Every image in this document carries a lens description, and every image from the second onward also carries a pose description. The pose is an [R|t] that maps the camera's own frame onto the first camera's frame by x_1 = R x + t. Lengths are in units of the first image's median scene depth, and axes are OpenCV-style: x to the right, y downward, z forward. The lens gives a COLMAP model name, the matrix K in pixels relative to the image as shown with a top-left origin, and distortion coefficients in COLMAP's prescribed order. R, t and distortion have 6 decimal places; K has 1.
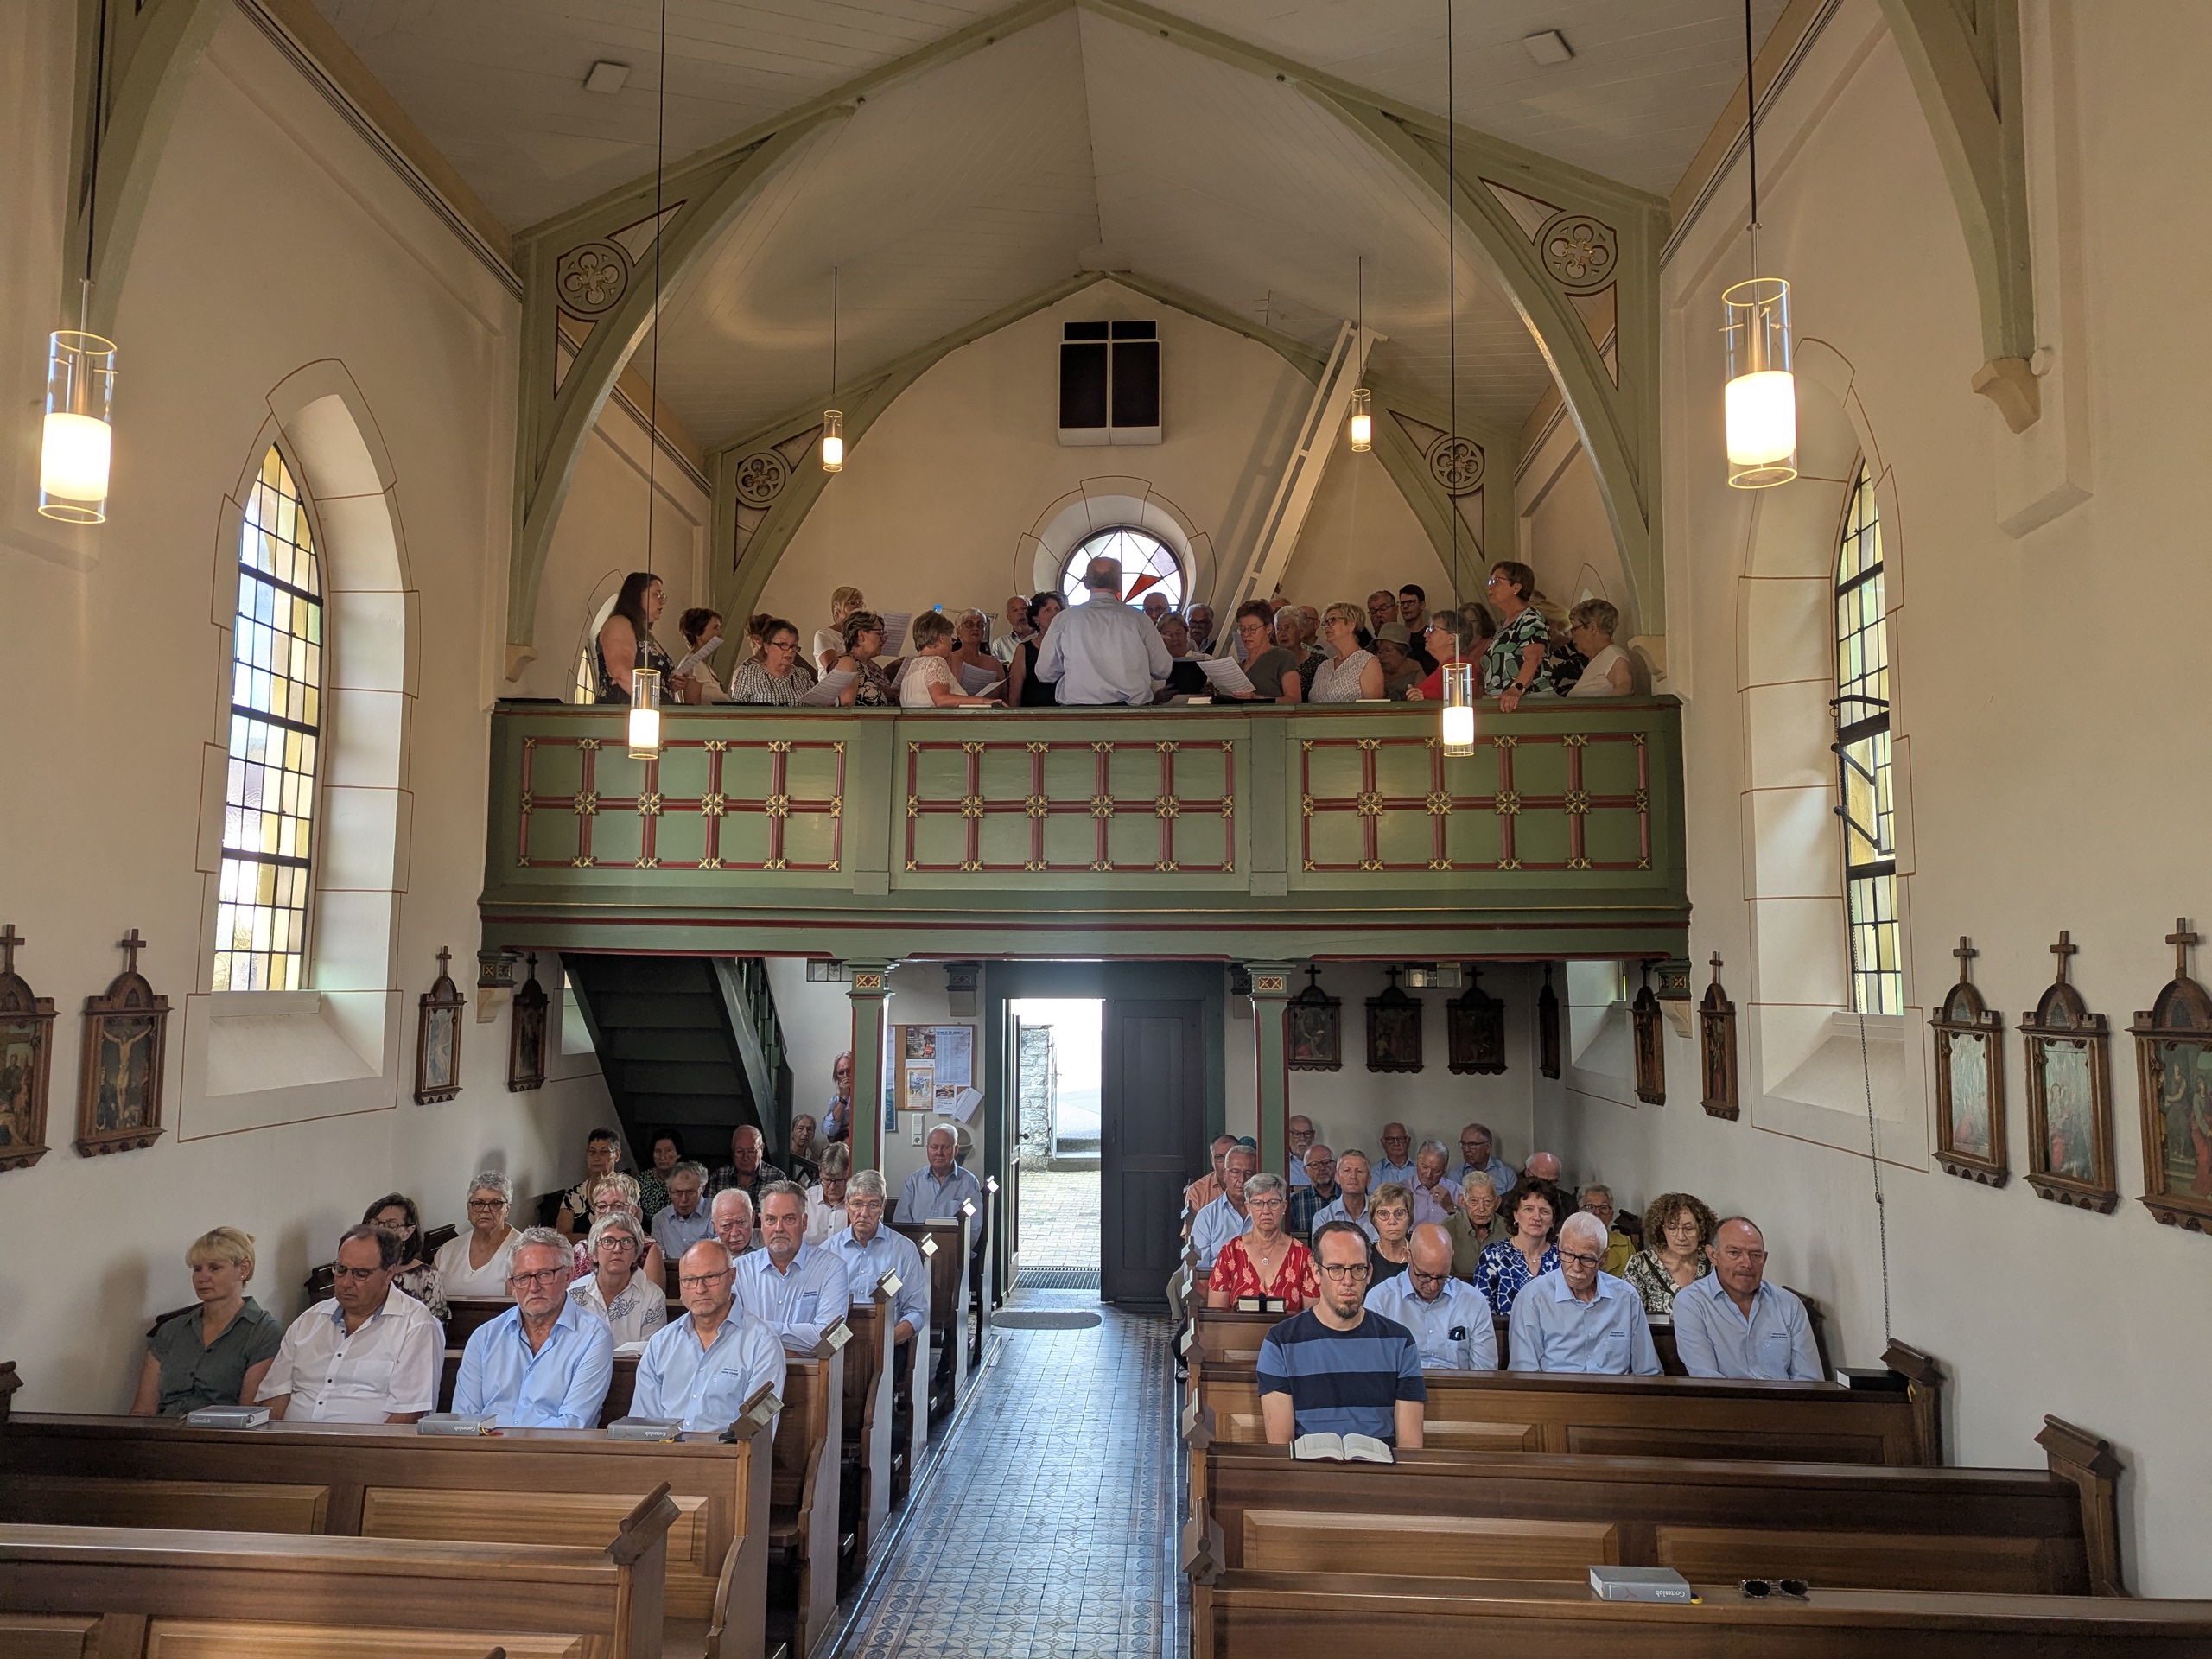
lens RADIAL K [[1564.2, 0, 1071.5], [0, 1564.2, 847.9], [0, 0, 1]] dist [0.064181, -0.058899]
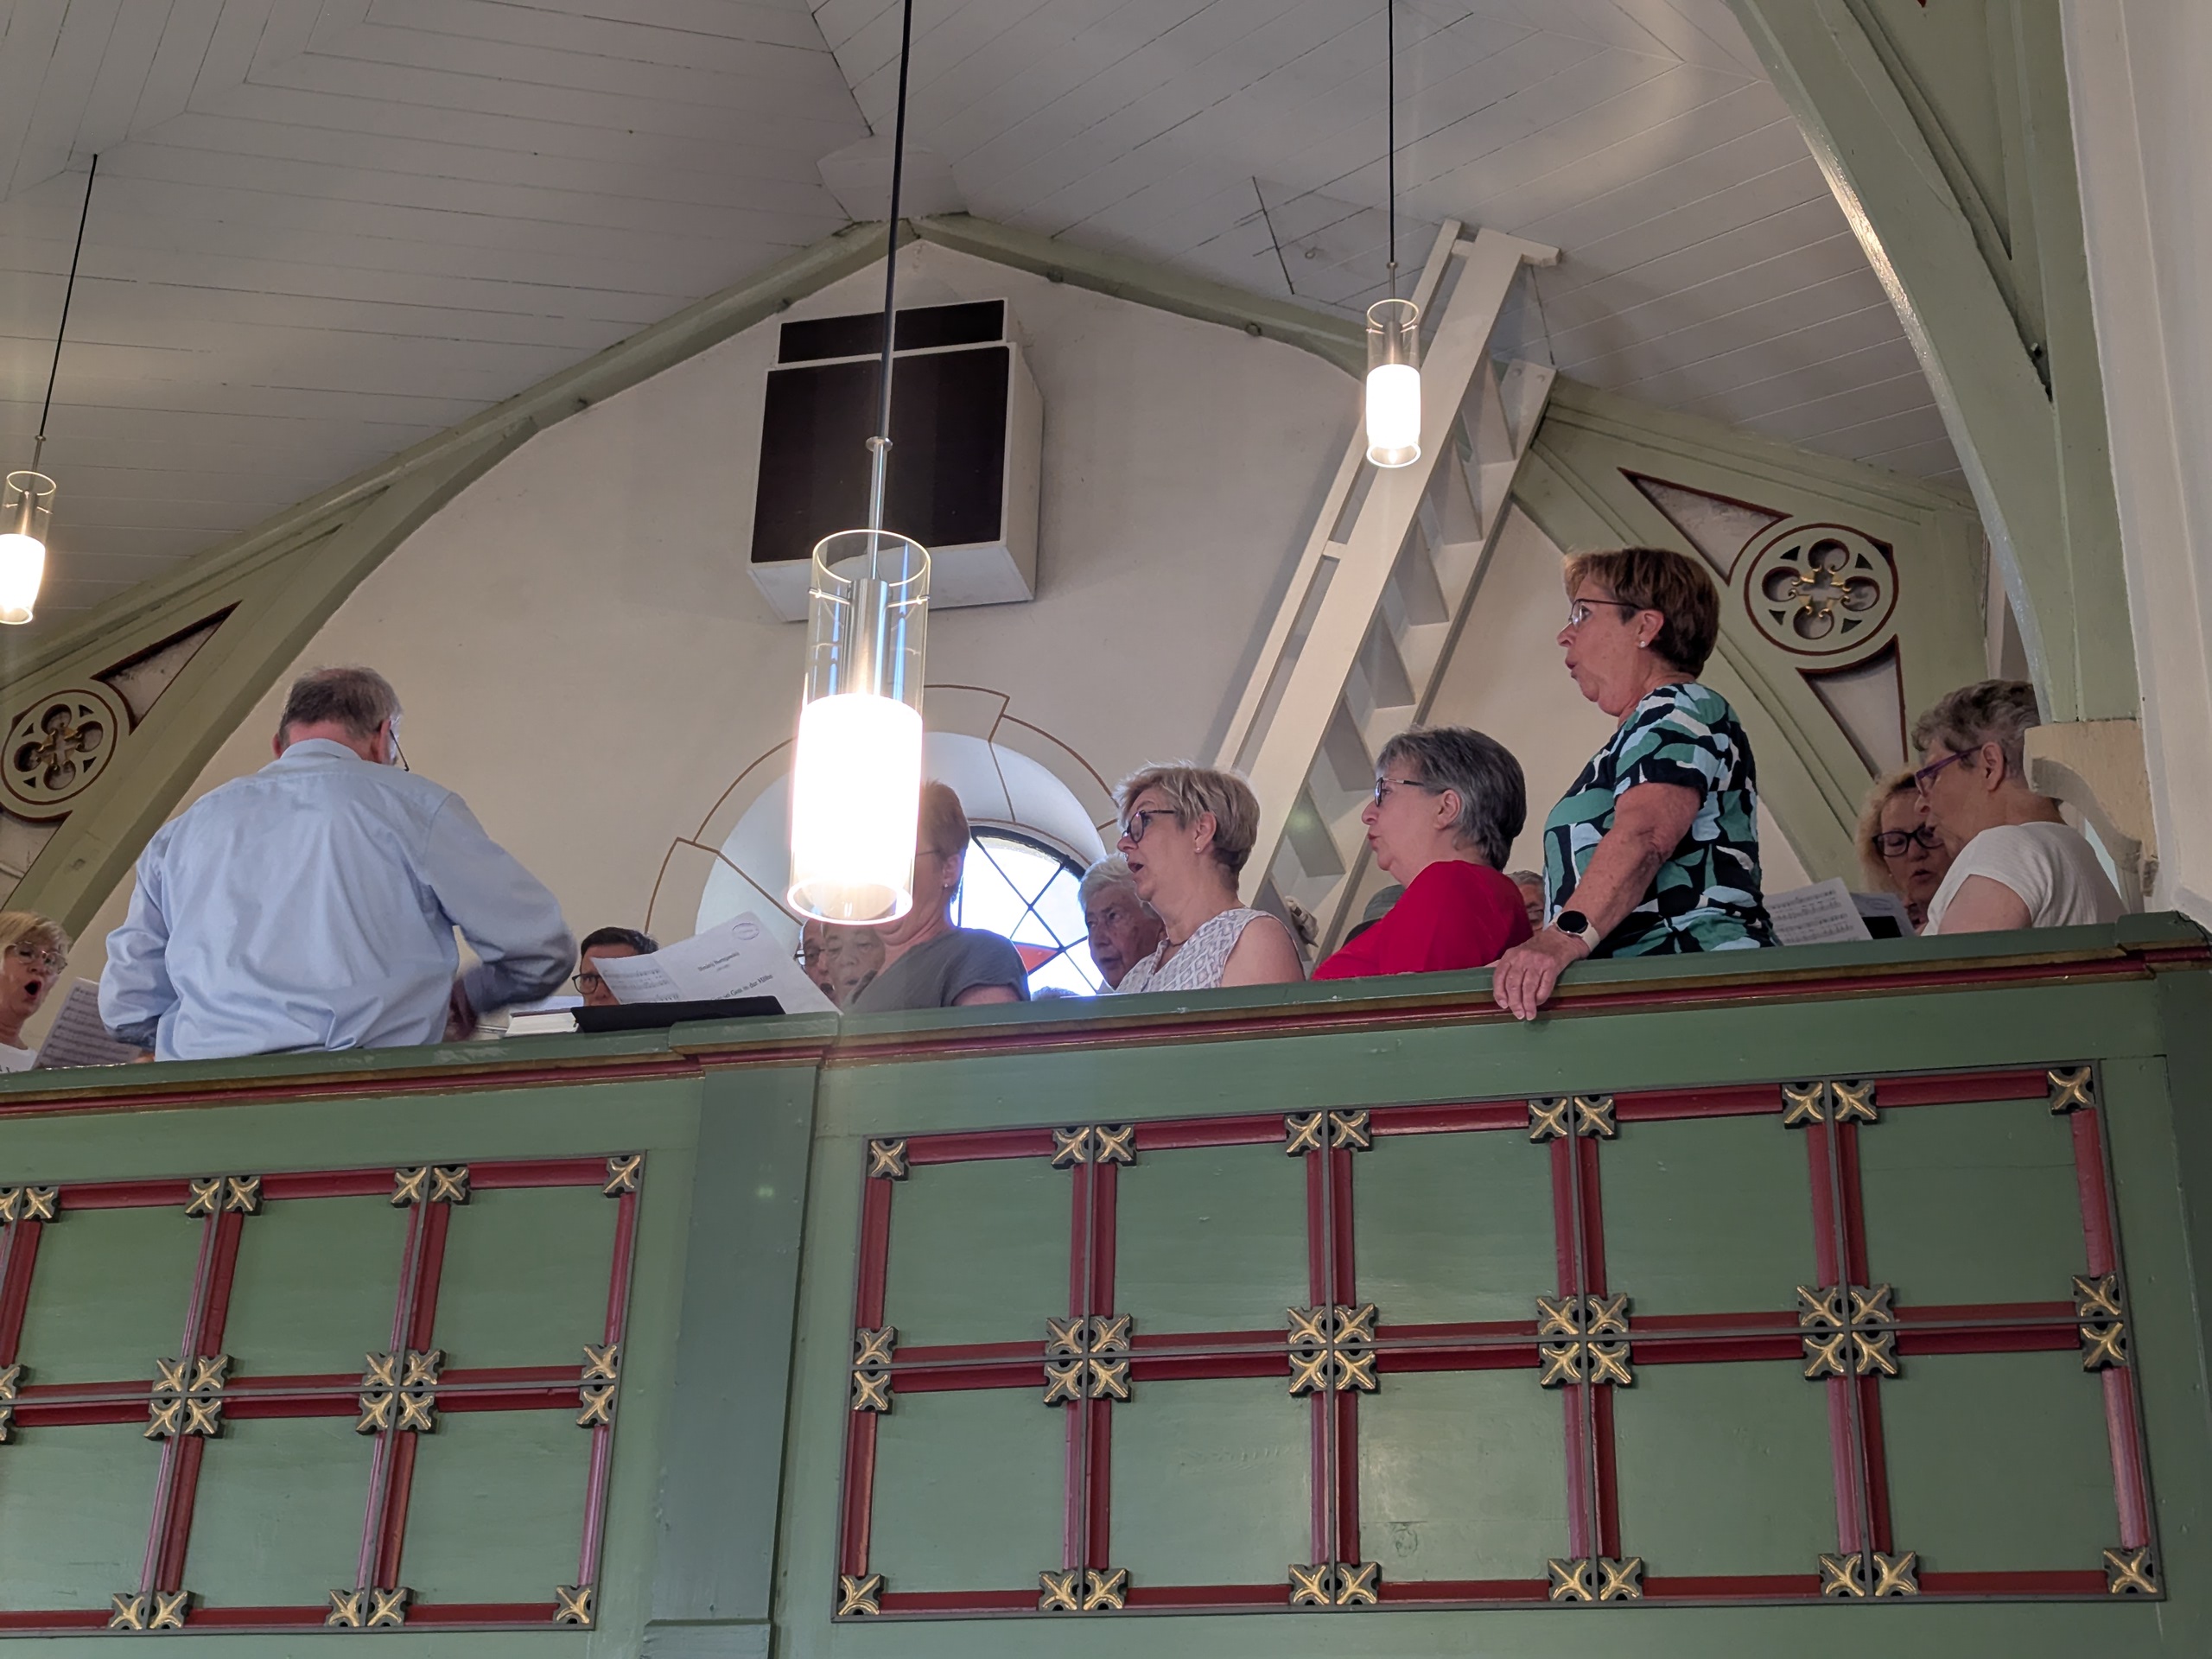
lens RADIAL K [[3138.3, 0, 1061.1], [0, 3138.3, 792.7], [0, 0, 1]] dist [0.058708, 0.000000]
pose [[0.984361, -0.049277, -0.169128, 0.195444], [-0.010050, 0.942808, -0.333185, 0.041893], [0.175874, 0.329674, 0.927568, 0.319168]]
